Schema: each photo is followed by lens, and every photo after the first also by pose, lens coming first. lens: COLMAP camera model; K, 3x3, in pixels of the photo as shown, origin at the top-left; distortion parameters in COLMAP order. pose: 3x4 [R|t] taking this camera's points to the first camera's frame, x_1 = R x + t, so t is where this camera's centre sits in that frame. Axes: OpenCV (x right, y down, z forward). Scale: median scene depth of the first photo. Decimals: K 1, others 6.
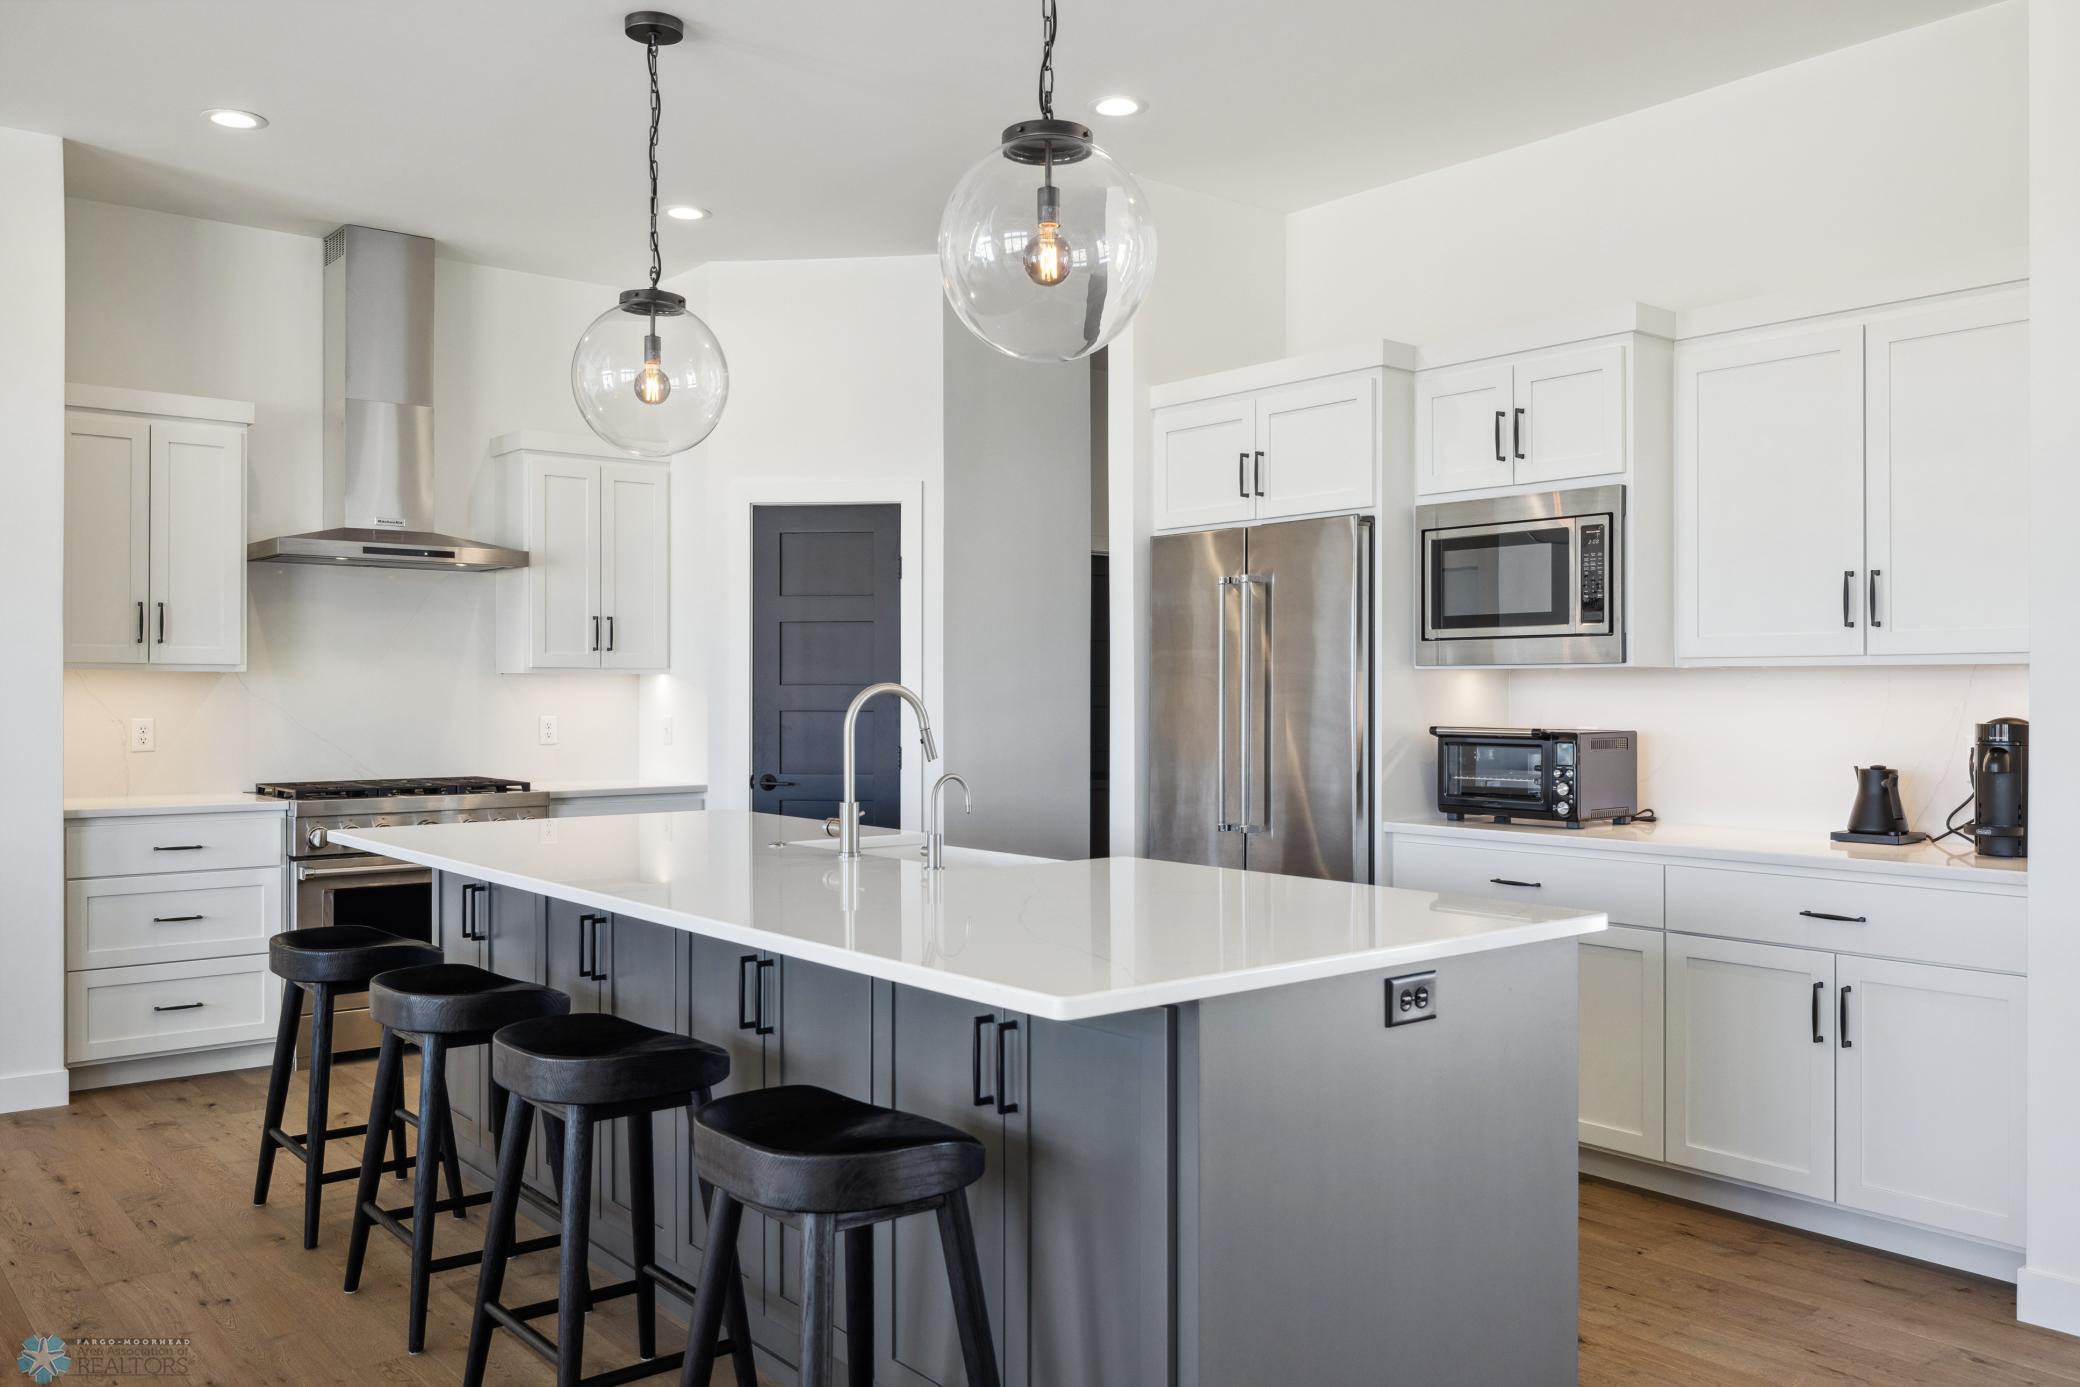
lens RADIAL K [[1625.4, 0, 1023.6], [0, 1625.4, 695.7], [0, 0, 1]] dist [0.017561, -0.014799]
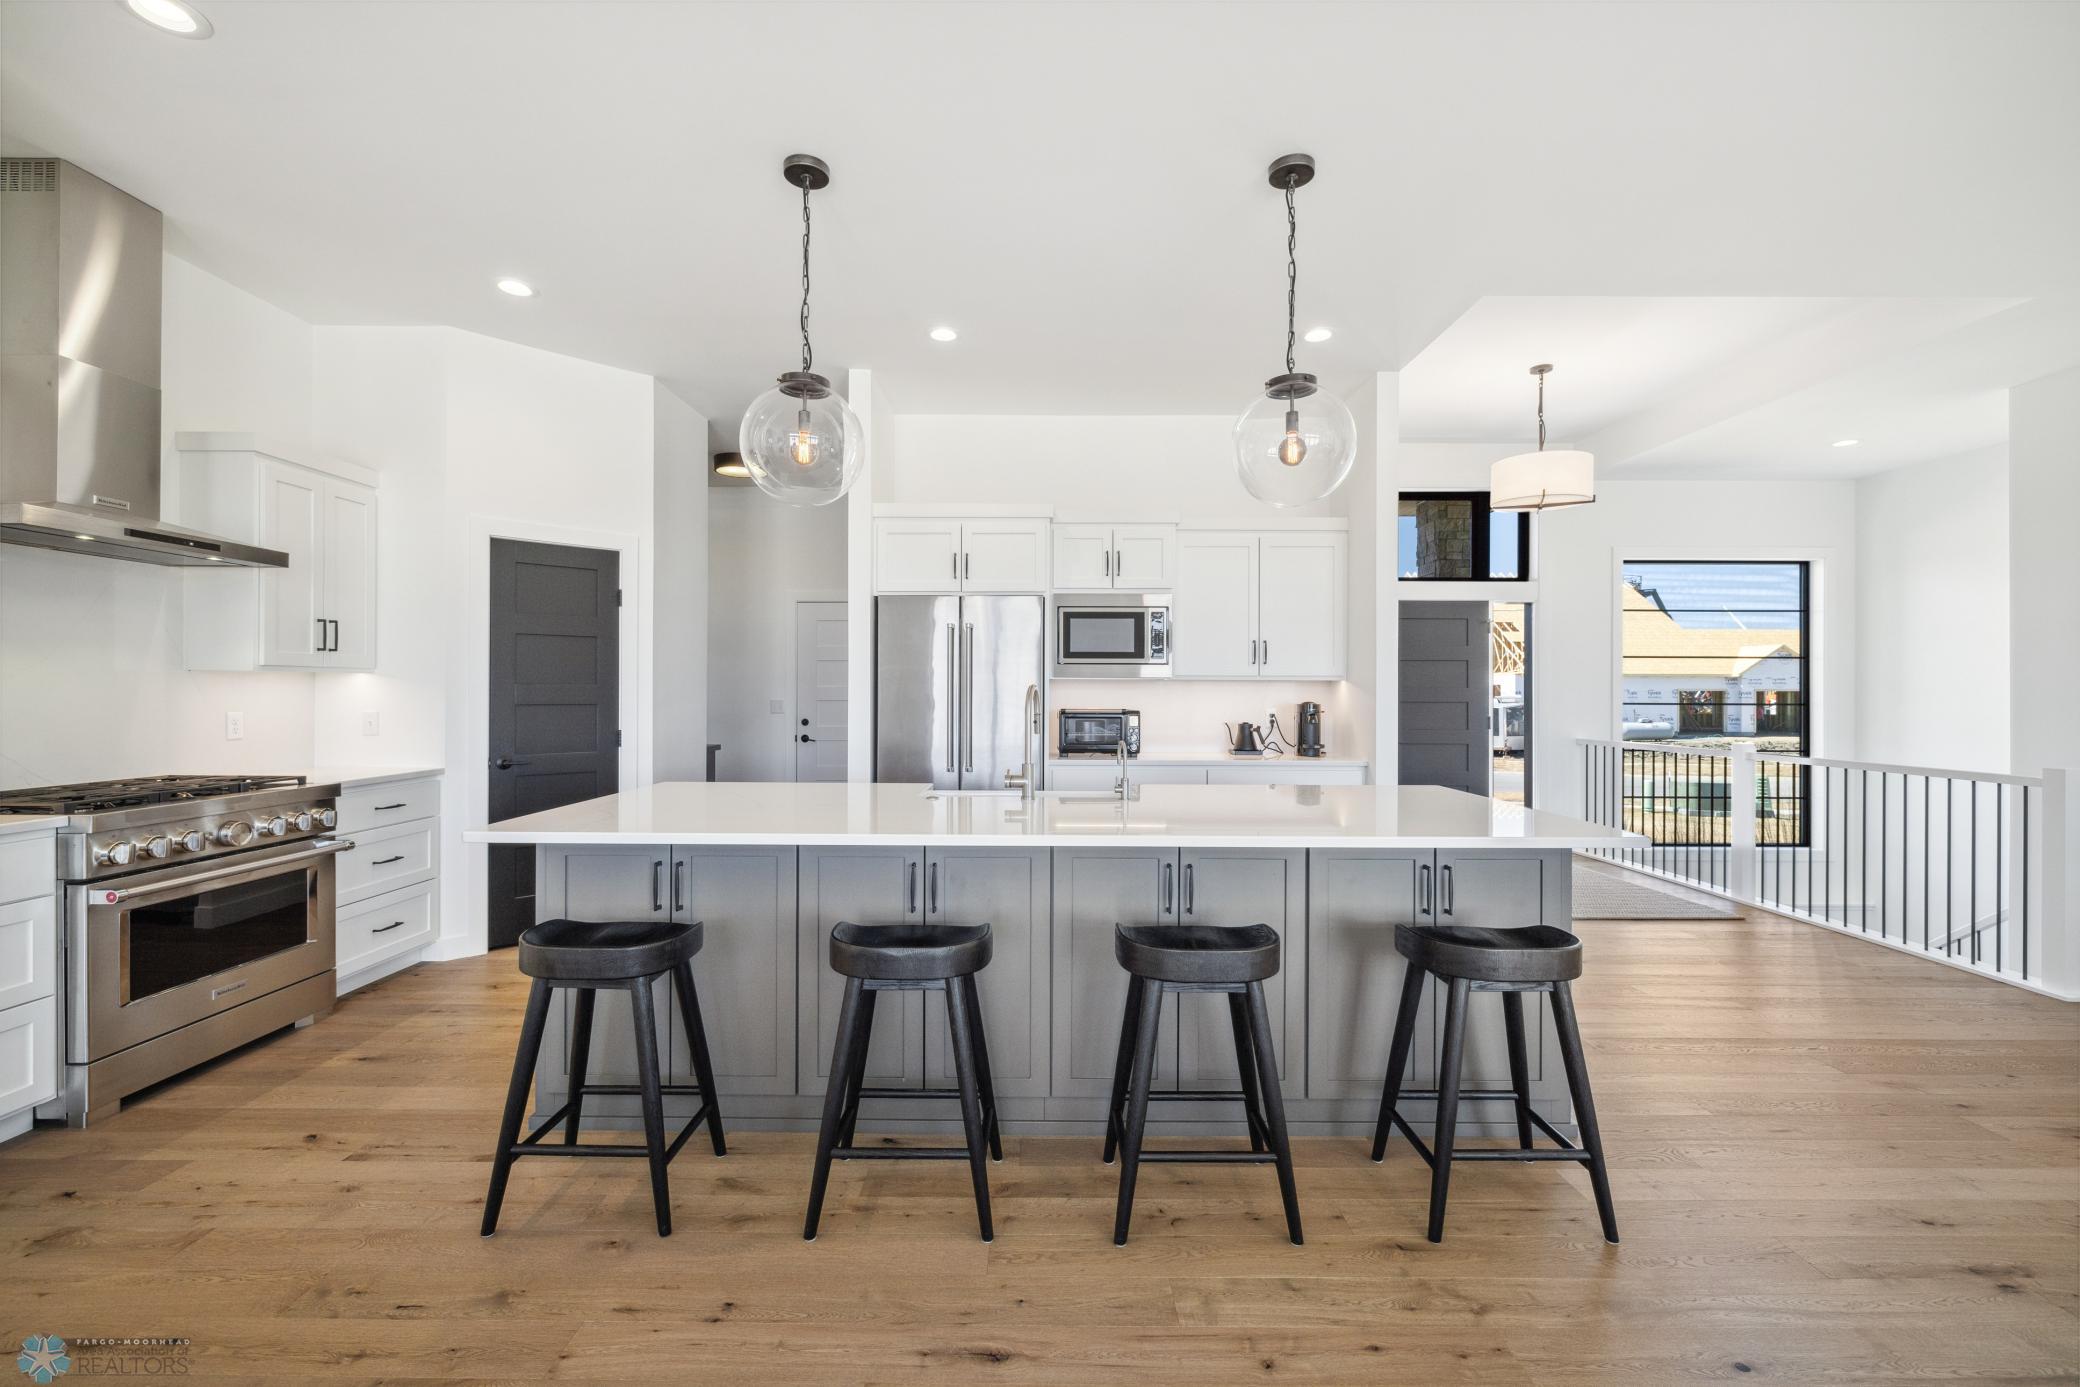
lens RADIAL K [[855.7, 0, 1039.4], [0, 855.7, 690.3], [0, 0, 1]] dist [-0.000421, 0.000359]
pose [[0.640072, 0.002319, 0.768312, -0.549260], [0.000257, 0.999995, -0.003233, 0.000406], [-0.768315, 0.002267, 0.640068, 0.375632]]
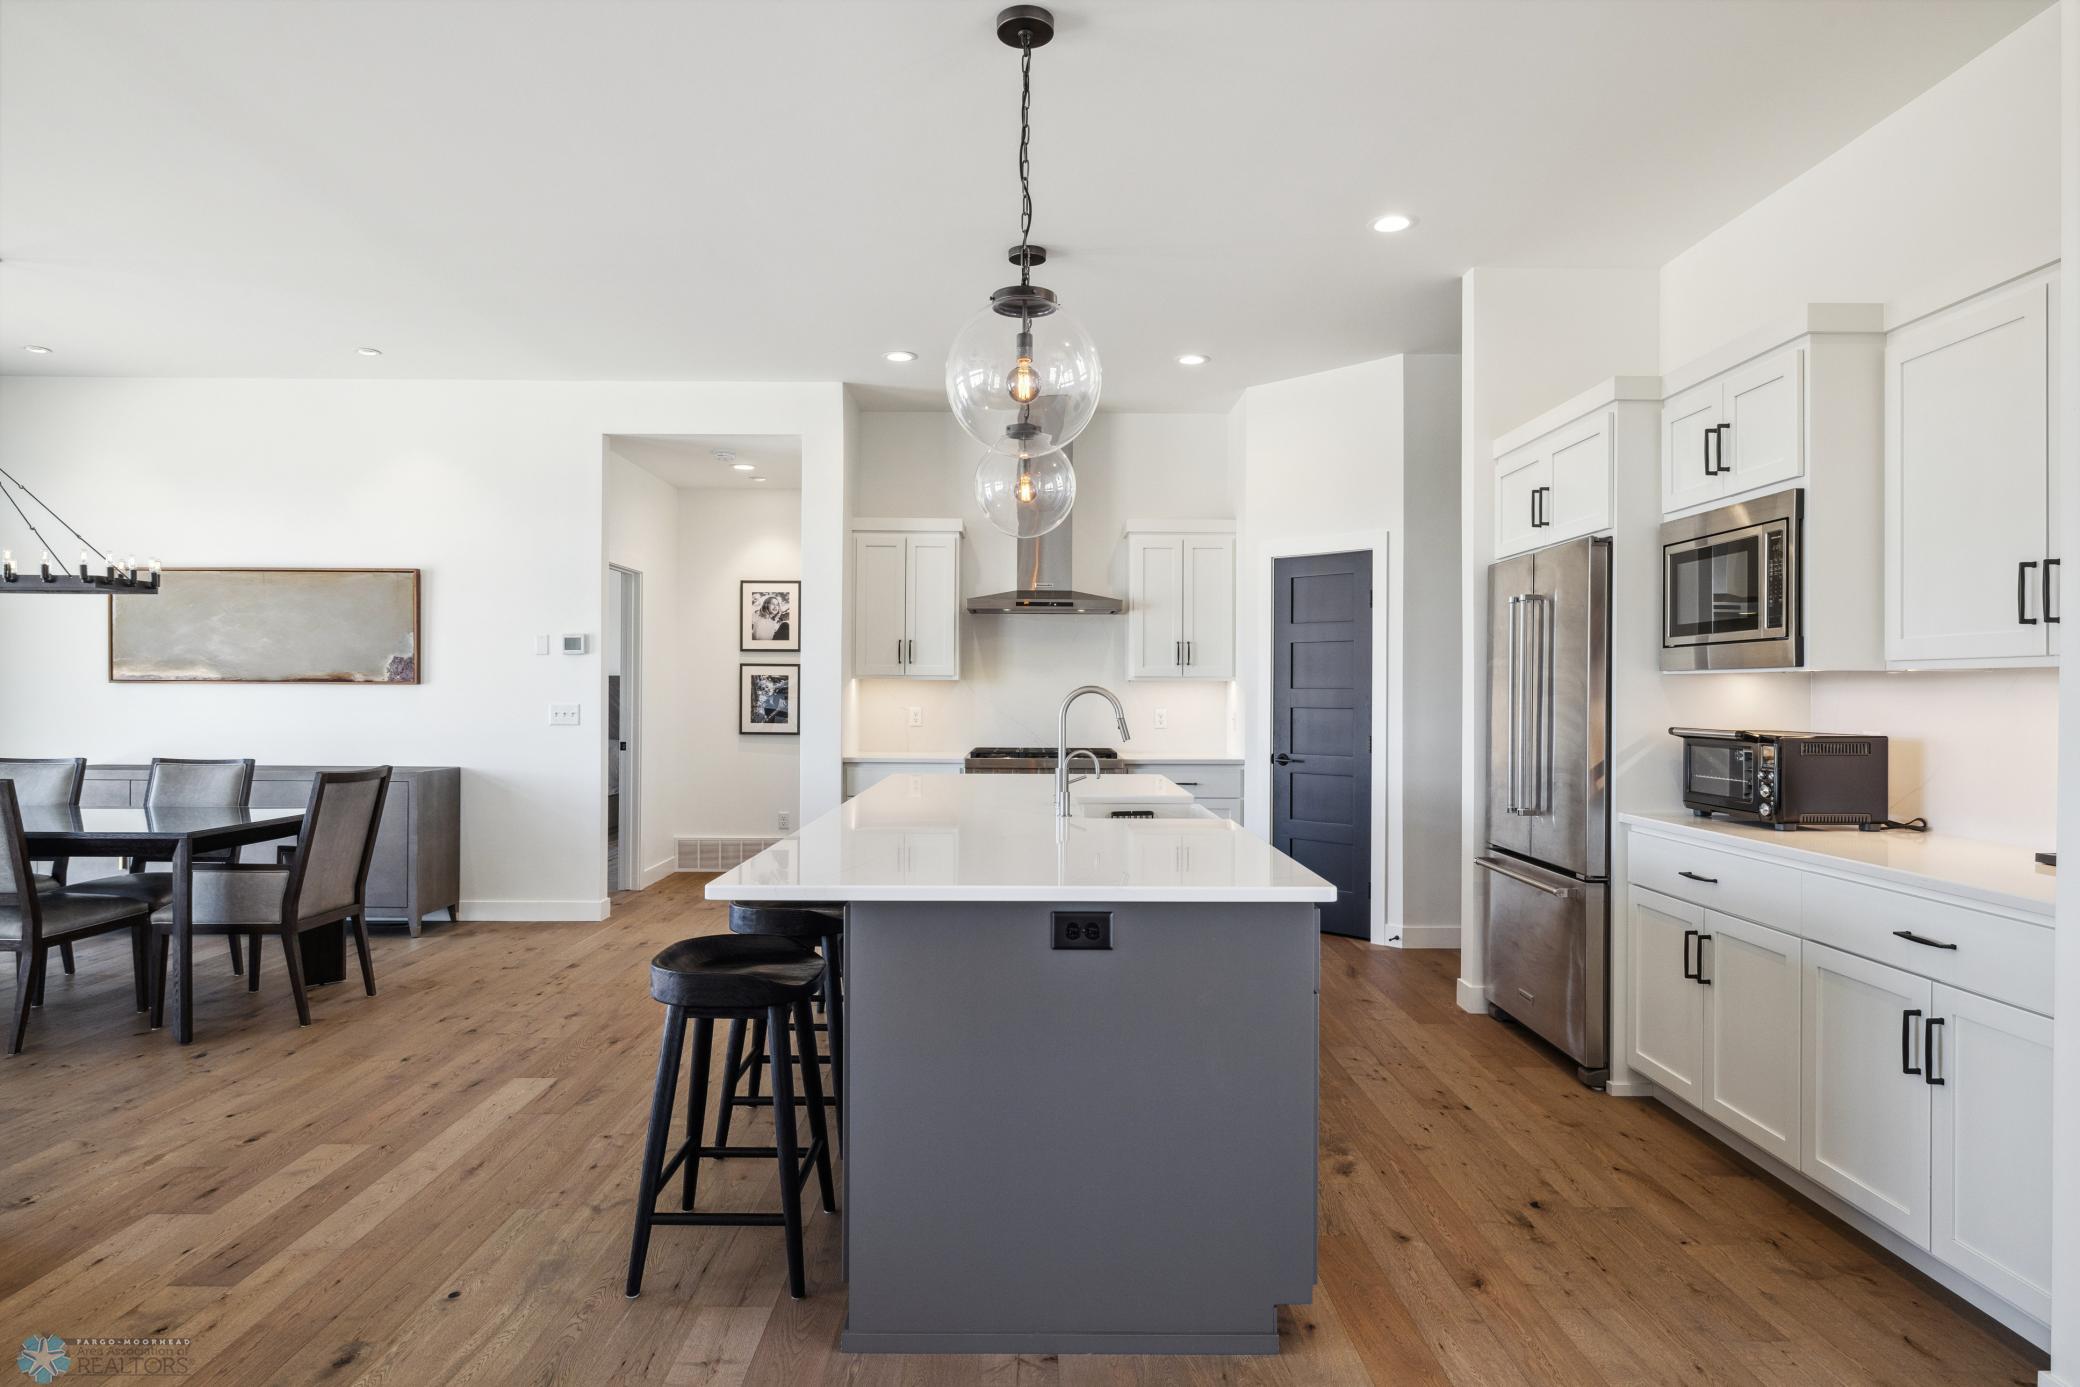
lens RADIAL K [[1173.1, 0, 1035.3], [0, 1173.1, 689.5], [0, 0, 1]] dist [0.009487, -0.000349]
pose [[0.783145, 0.002558, -0.621834, 0.408881], [-0.007570, 0.999957, -0.005420, 0.001265], [0.621793, 0.008952, 0.783130, 0.130288]]
